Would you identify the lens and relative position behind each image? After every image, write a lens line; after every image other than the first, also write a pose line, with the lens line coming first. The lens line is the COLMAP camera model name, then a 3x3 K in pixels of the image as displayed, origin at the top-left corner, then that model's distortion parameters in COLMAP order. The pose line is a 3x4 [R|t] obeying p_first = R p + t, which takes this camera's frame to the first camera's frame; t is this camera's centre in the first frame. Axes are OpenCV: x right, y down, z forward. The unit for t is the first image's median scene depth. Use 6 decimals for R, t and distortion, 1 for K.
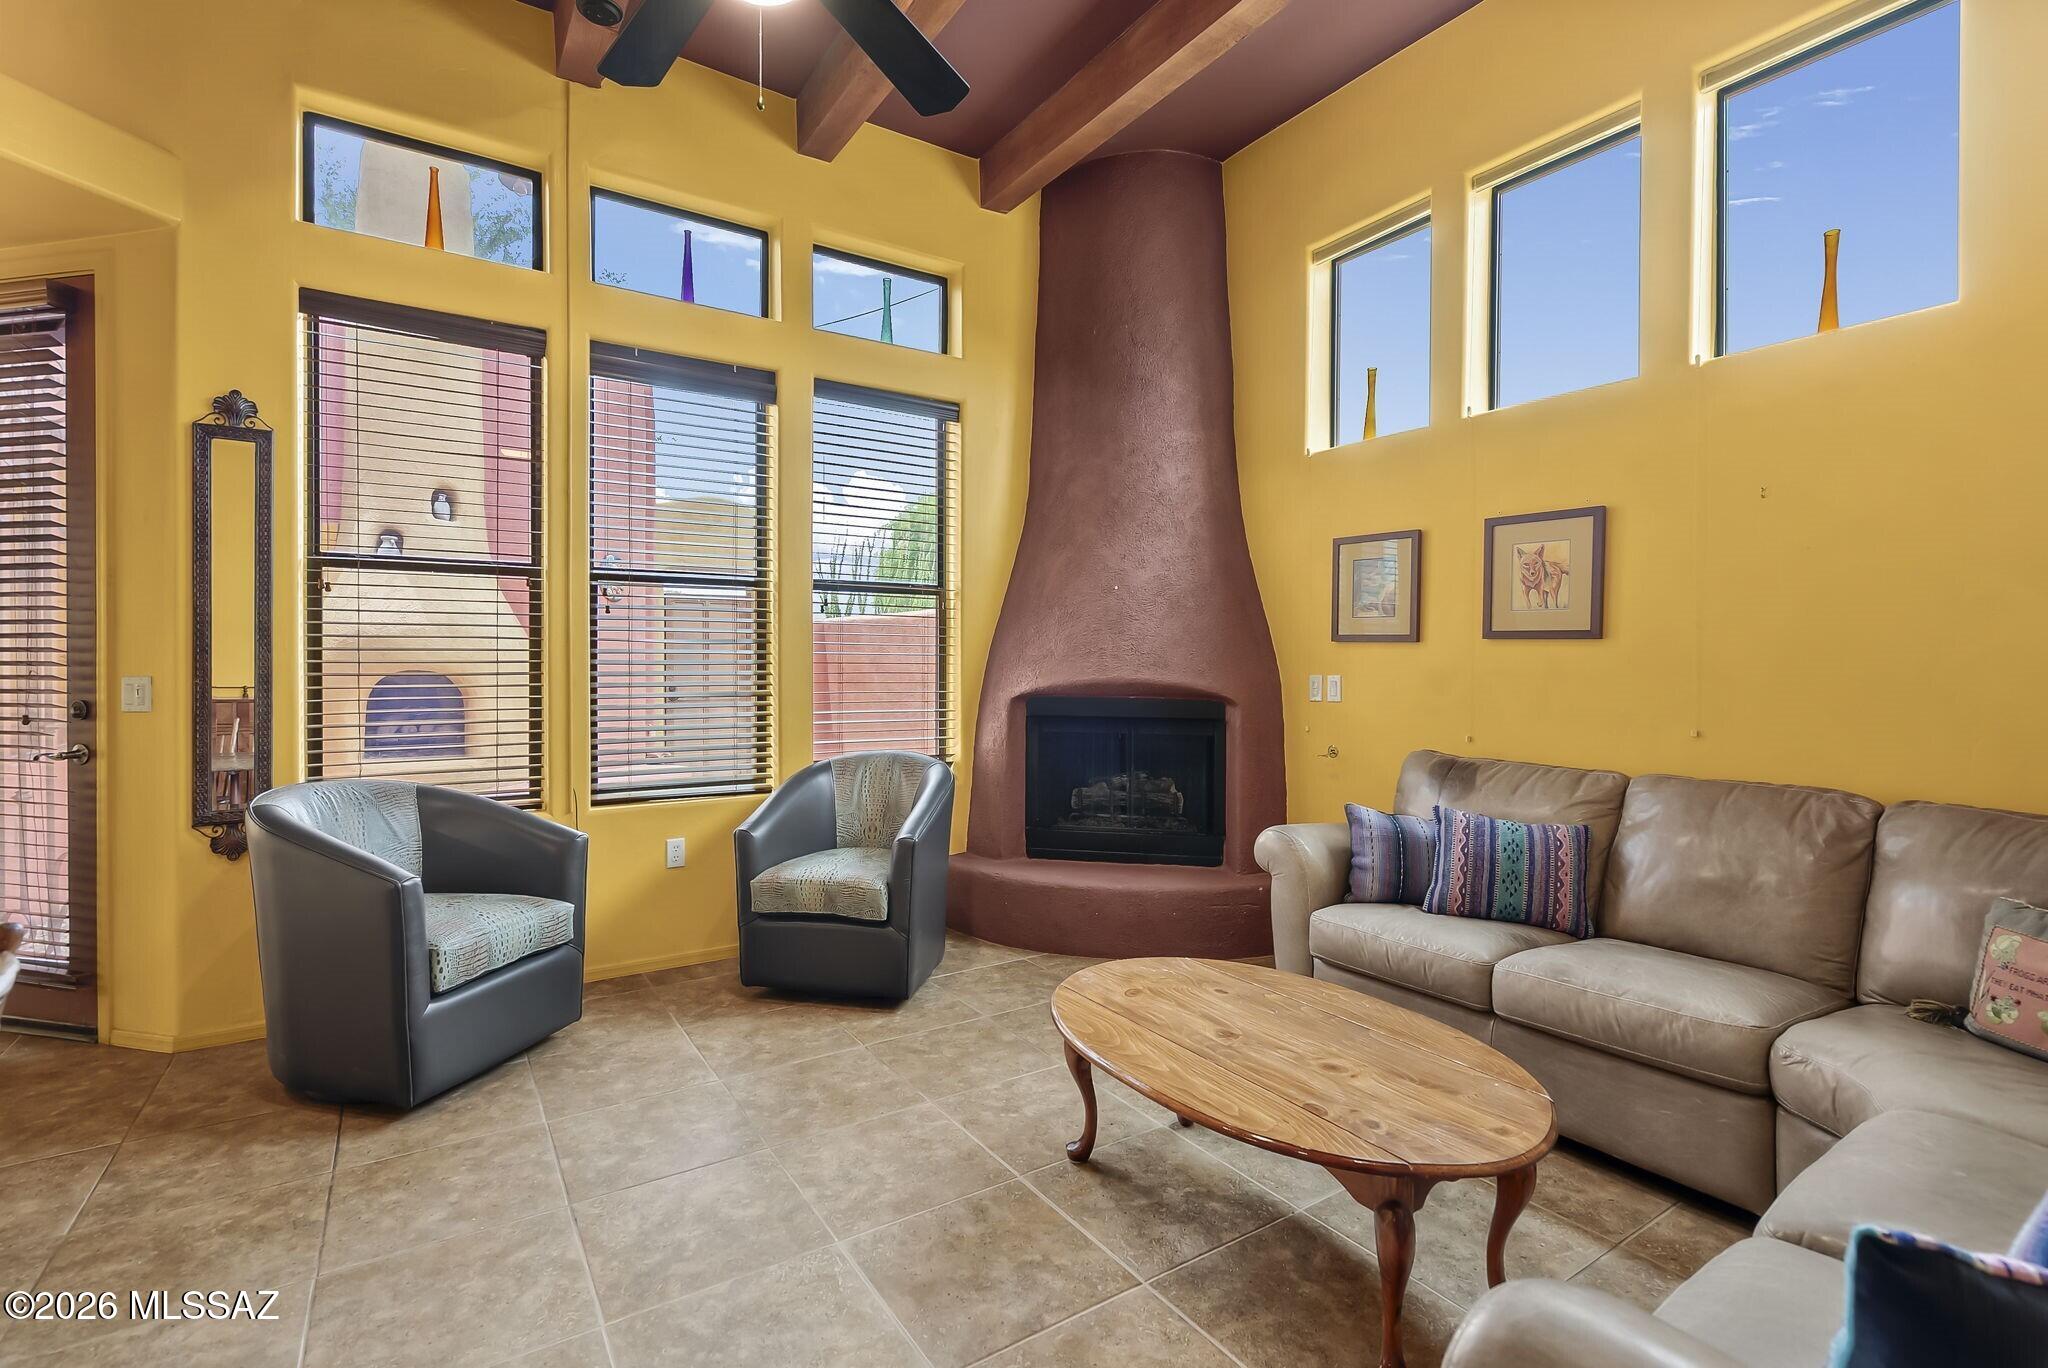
lens RADIAL K [[955.5, 0, 1021.1], [0, 955.5, 675.9], [0, 0, 1]] dist [0.000735, 0.000258]
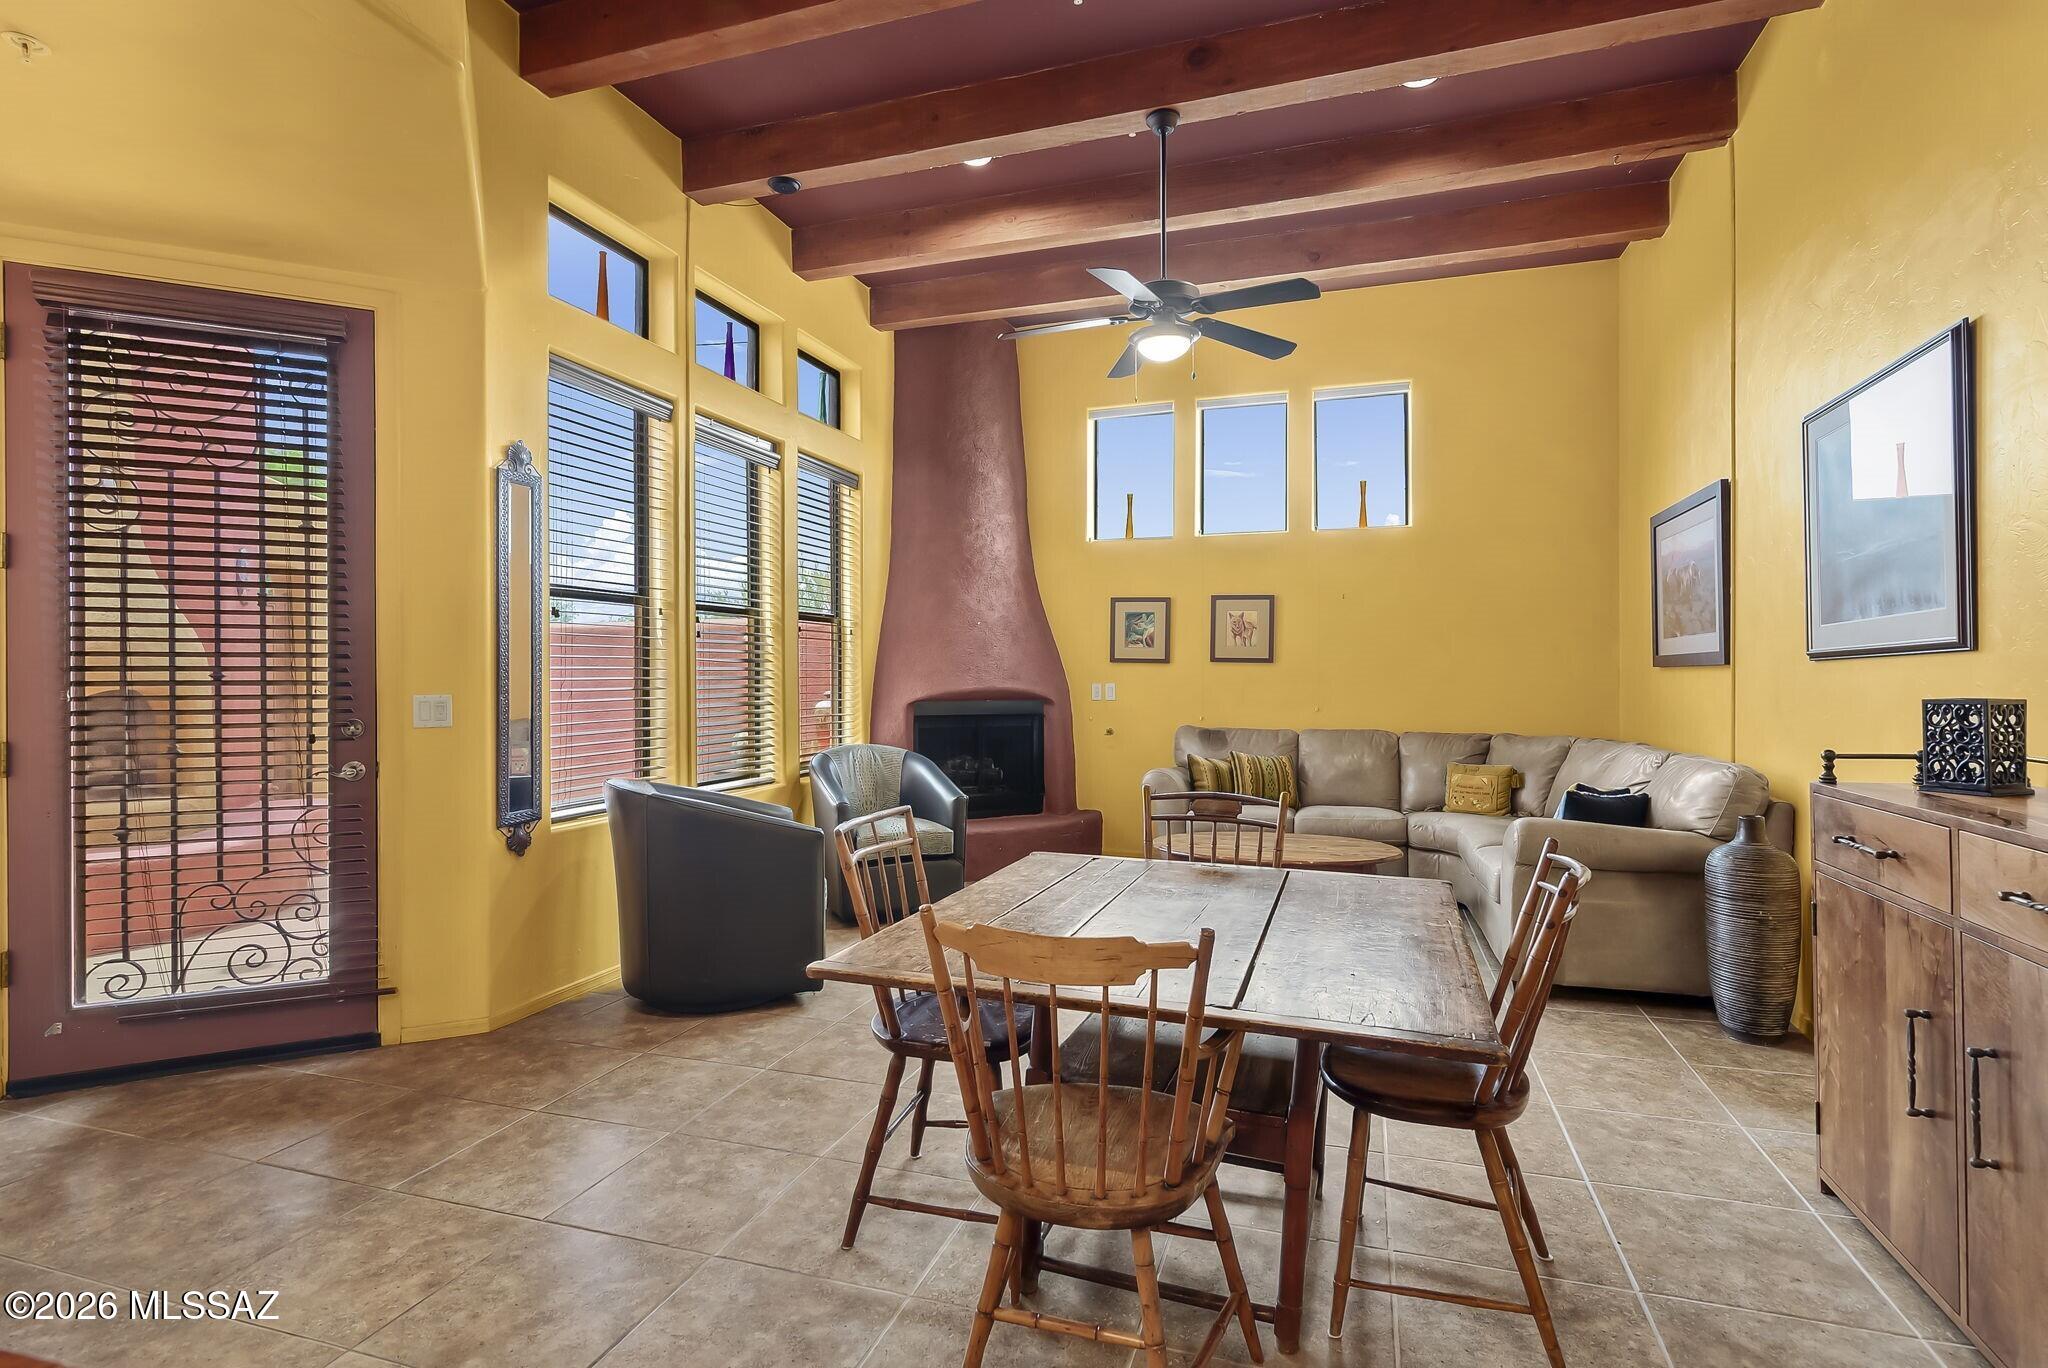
lens RADIAL K [[1072.5, 0, 1023.9], [0, 1072.5, 676.3], [0, 0, 1]] dist [0.010146, 0.000413]
pose [[0.771730, -0.005290, 0.635928, -0.934417], [0.011868, 0.999911, -0.006085, -0.003655], [-0.635839, 0.012244, 0.771724, -0.288143]]
